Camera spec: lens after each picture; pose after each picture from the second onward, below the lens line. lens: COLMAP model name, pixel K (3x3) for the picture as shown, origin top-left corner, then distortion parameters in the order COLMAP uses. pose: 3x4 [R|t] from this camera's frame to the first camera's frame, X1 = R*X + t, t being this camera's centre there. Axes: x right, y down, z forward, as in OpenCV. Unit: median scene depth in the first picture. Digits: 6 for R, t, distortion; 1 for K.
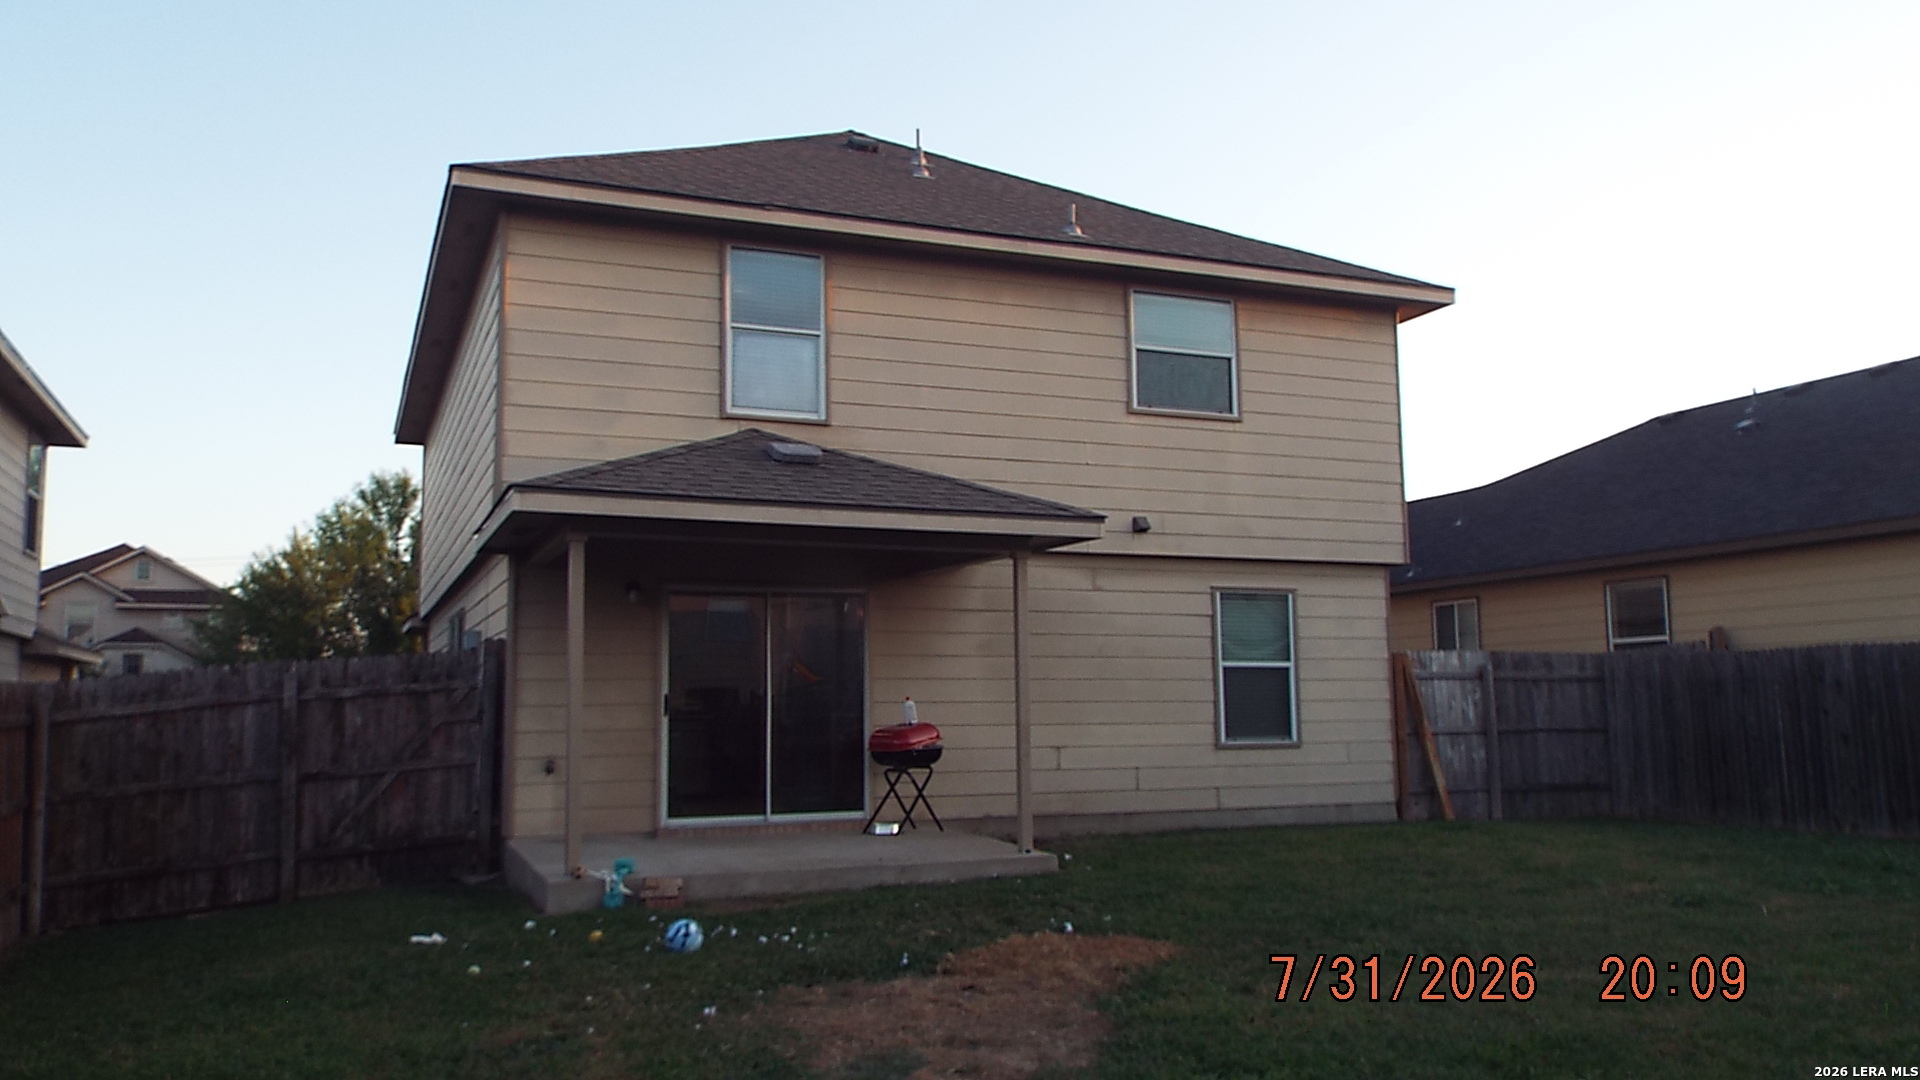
lens RADIAL K [[1493.0, 0, 952.6], [0, 1493.0, 541.5], [0, 0, 1]] dist [0.017048, 0.005464]
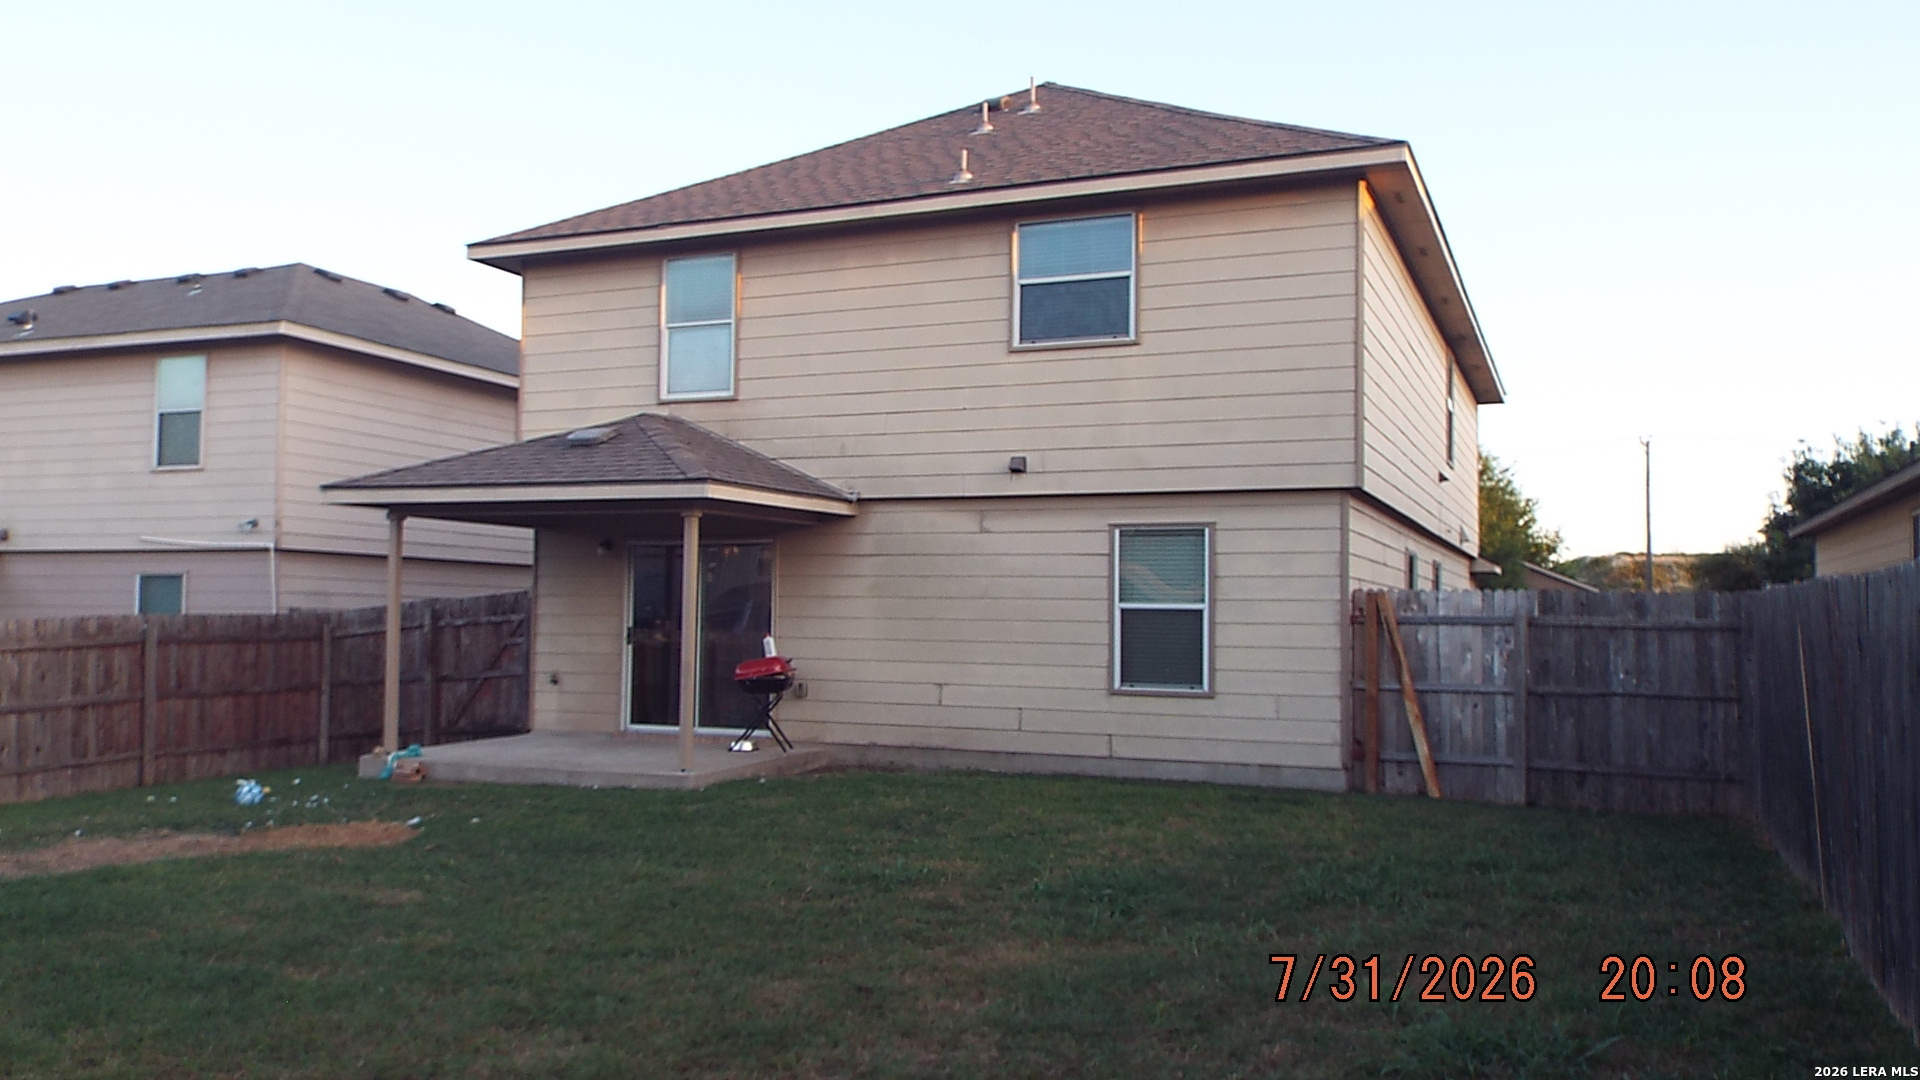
lens RADIAL K [[1493.0, 0, 951.3], [0, 1493.0, 544.0], [0, 0, 1]] dist [0.017048, 0.005464]
pose [[0.698413, -0.018470, -0.715456, 0.792158], [0.062246, 0.997446, 0.035014, 0.003663], [0.712982, -0.068989, 0.697780, 0.272429]]
